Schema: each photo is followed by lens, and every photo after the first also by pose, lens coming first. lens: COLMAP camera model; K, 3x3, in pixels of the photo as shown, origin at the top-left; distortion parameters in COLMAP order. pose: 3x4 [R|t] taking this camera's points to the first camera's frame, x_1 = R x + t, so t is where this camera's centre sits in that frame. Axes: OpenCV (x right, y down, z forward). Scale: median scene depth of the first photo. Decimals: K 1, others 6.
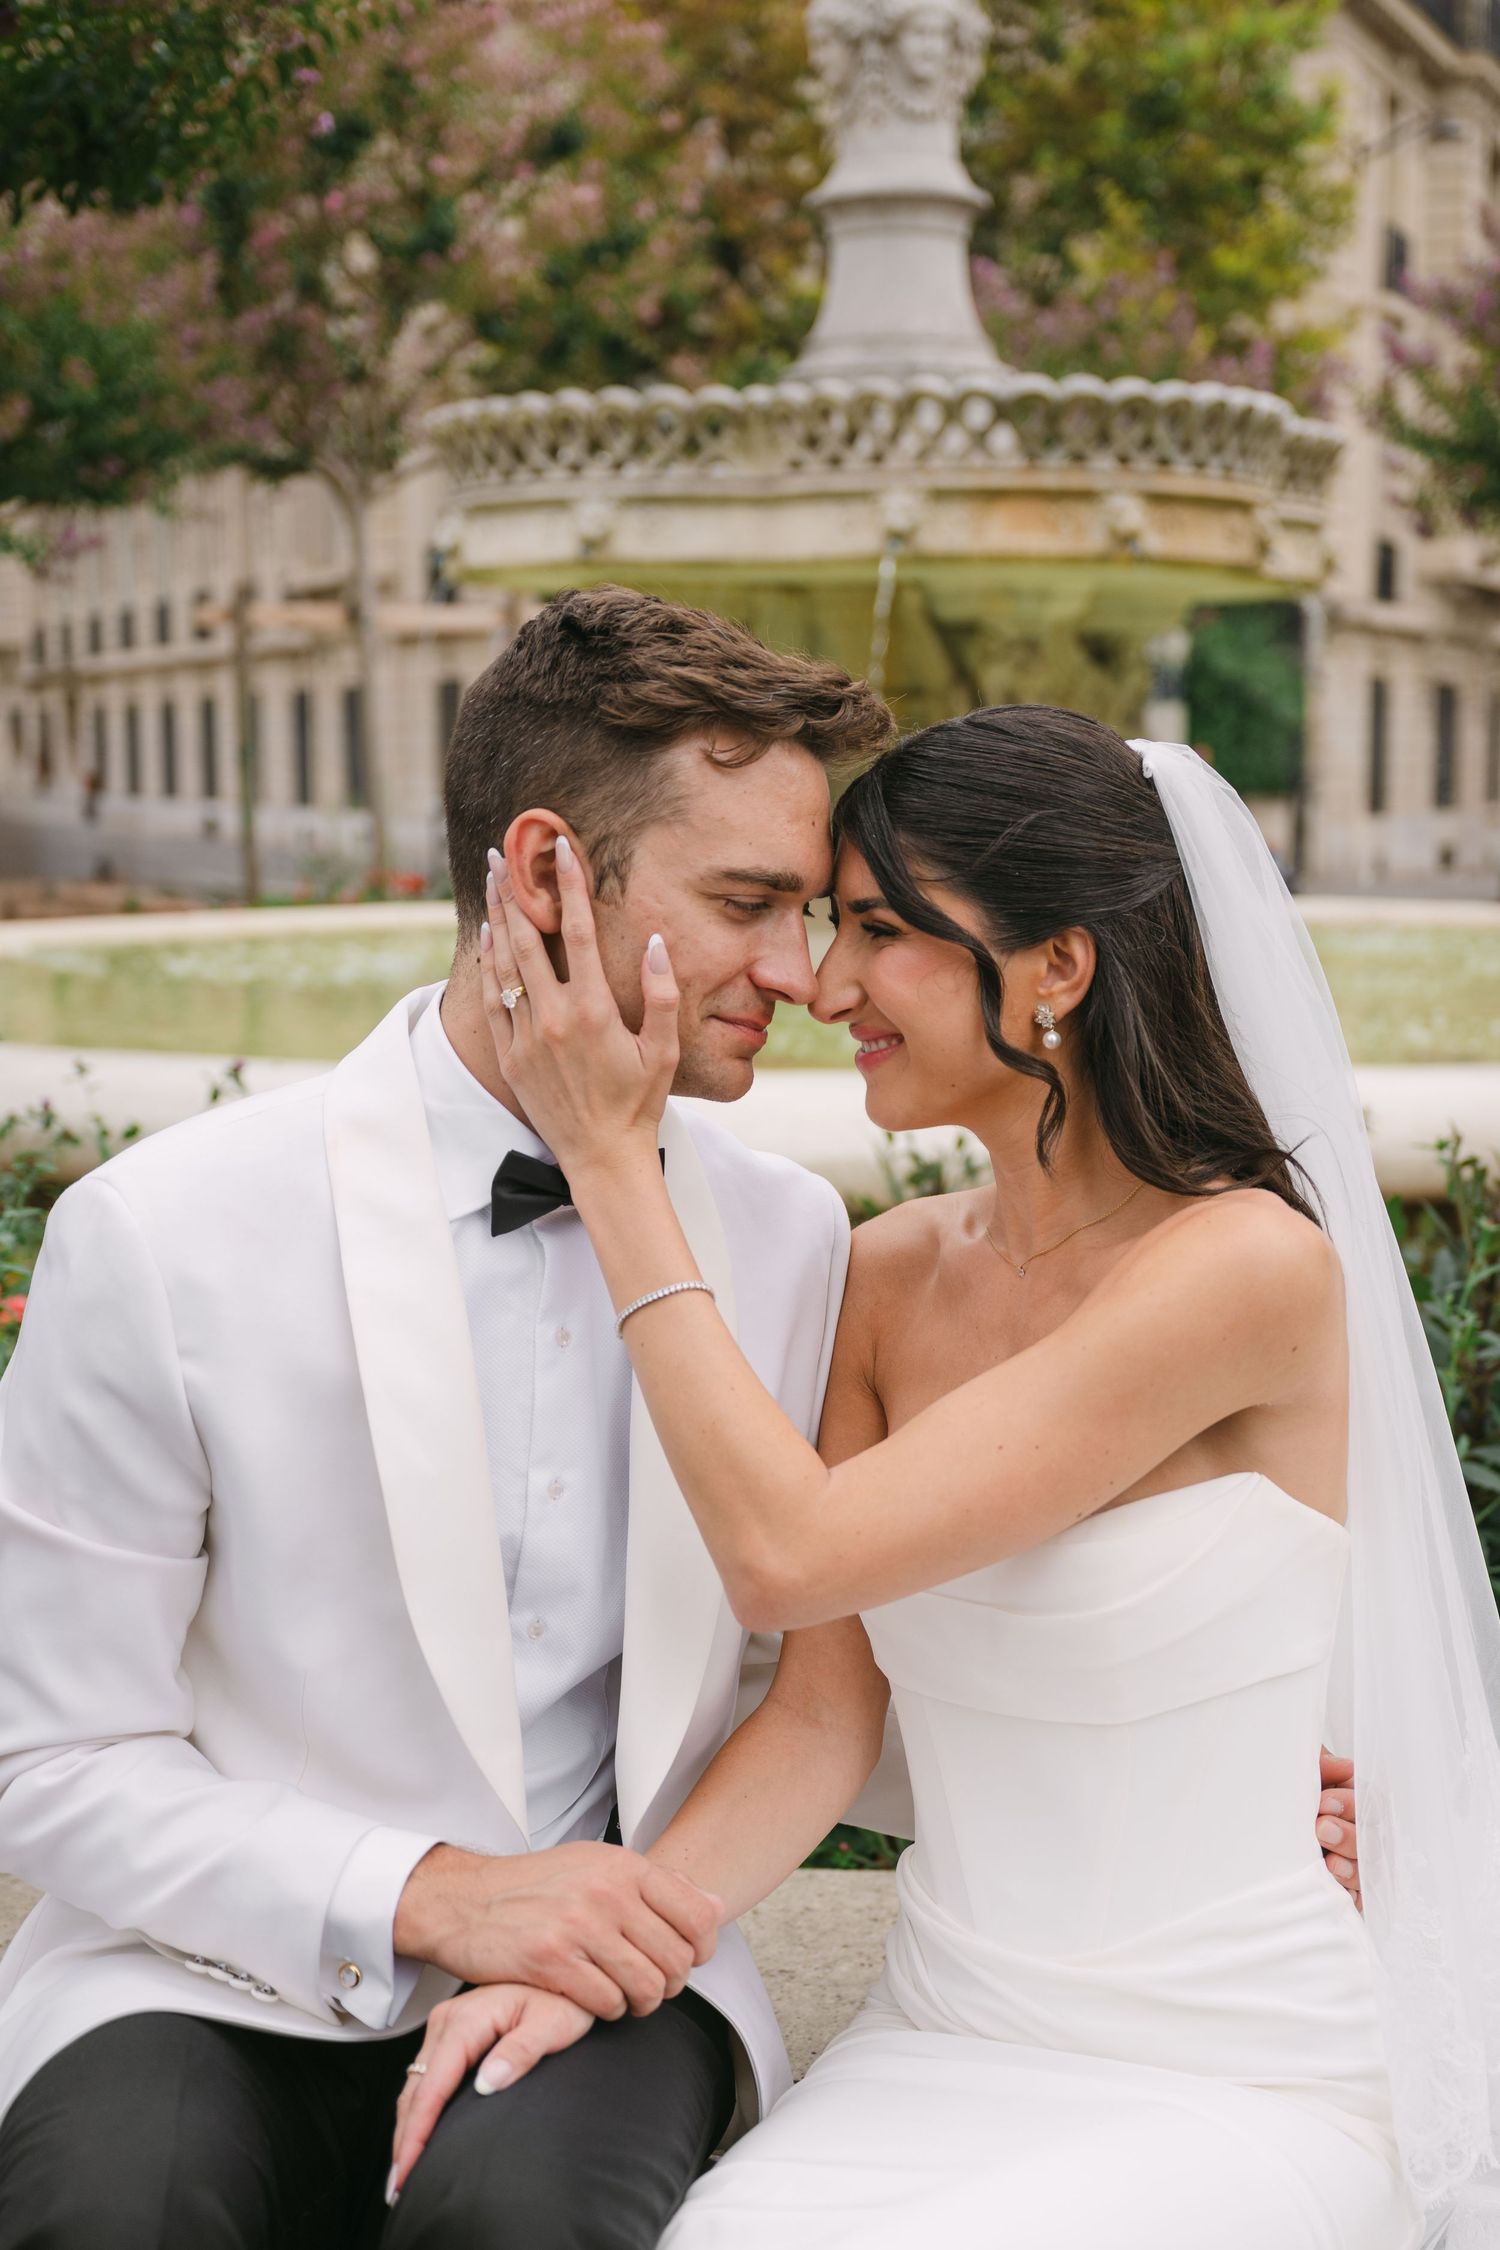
lens RADIAL K [[2461.1, 0, 772.5], [0, 2461.1, 1136.8], [0, 0, 1]] dist [0.048096, 0.000000]
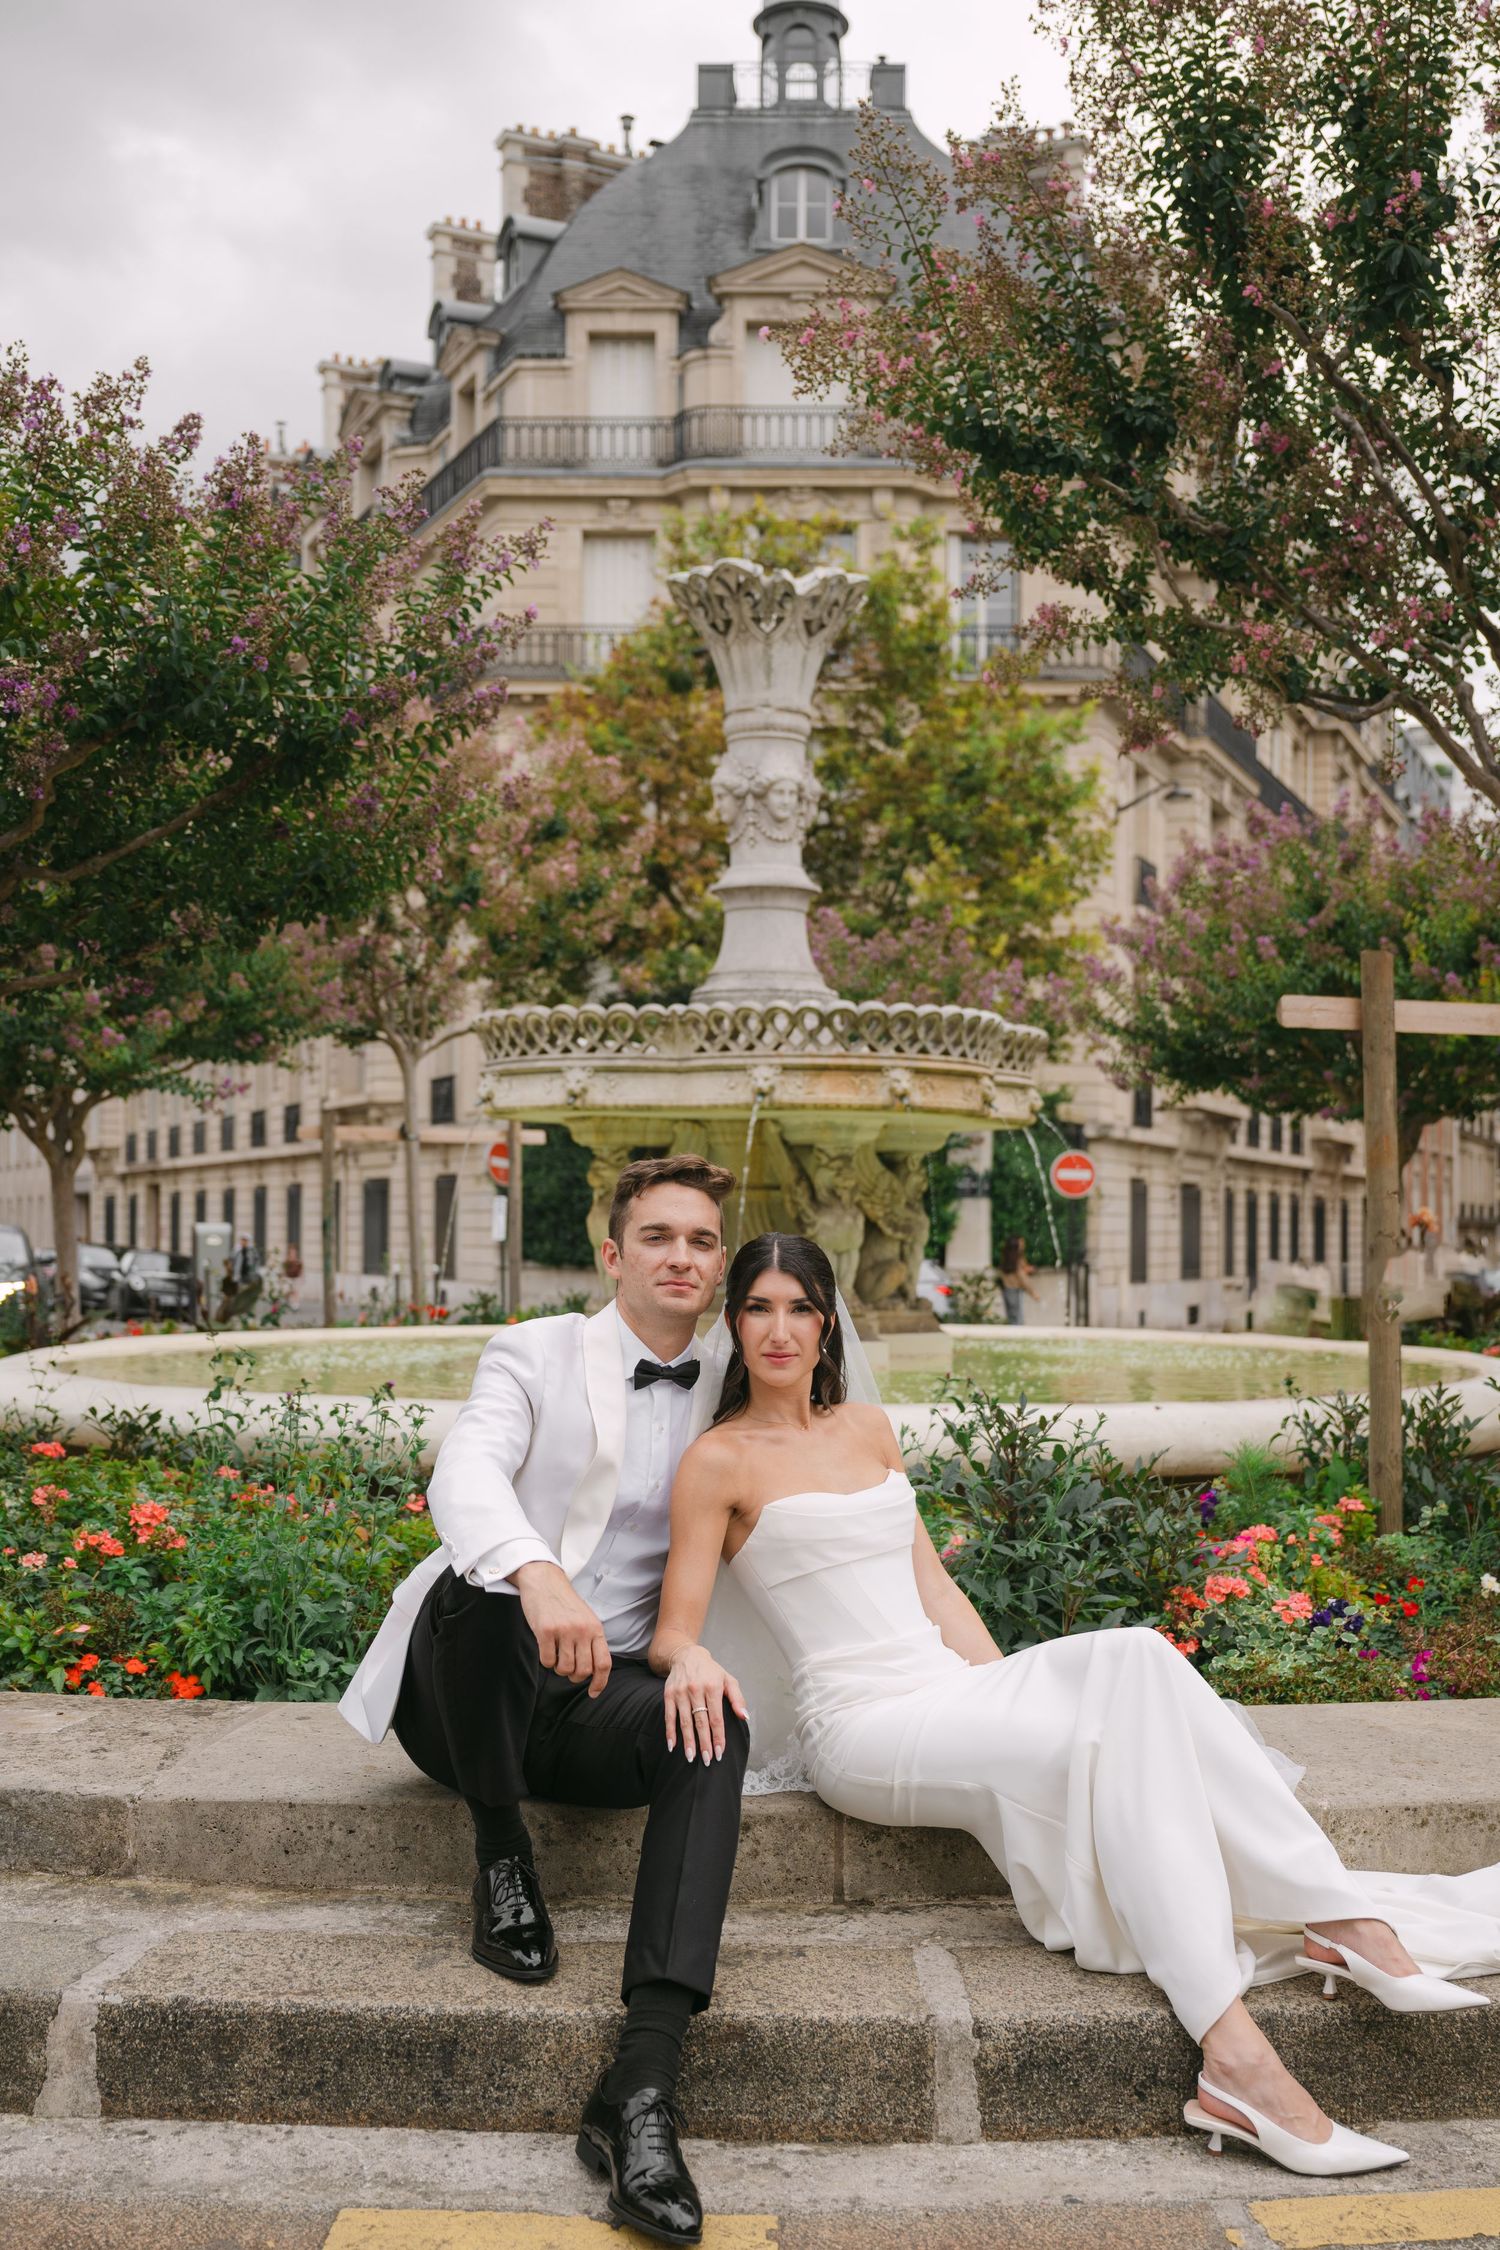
lens RADIAL K [[2153.7, 0, 756.2], [0, 2153.7, 1125.0], [0, 0, 1]] dist [-0.003637, 0.000000]
pose [[0.999522, 0.009292, 0.029472, 0.003532], [-0.003031, 0.978599, -0.205755, 0.054458], [-0.030753, 0.205567, 0.978160, -0.298106]]
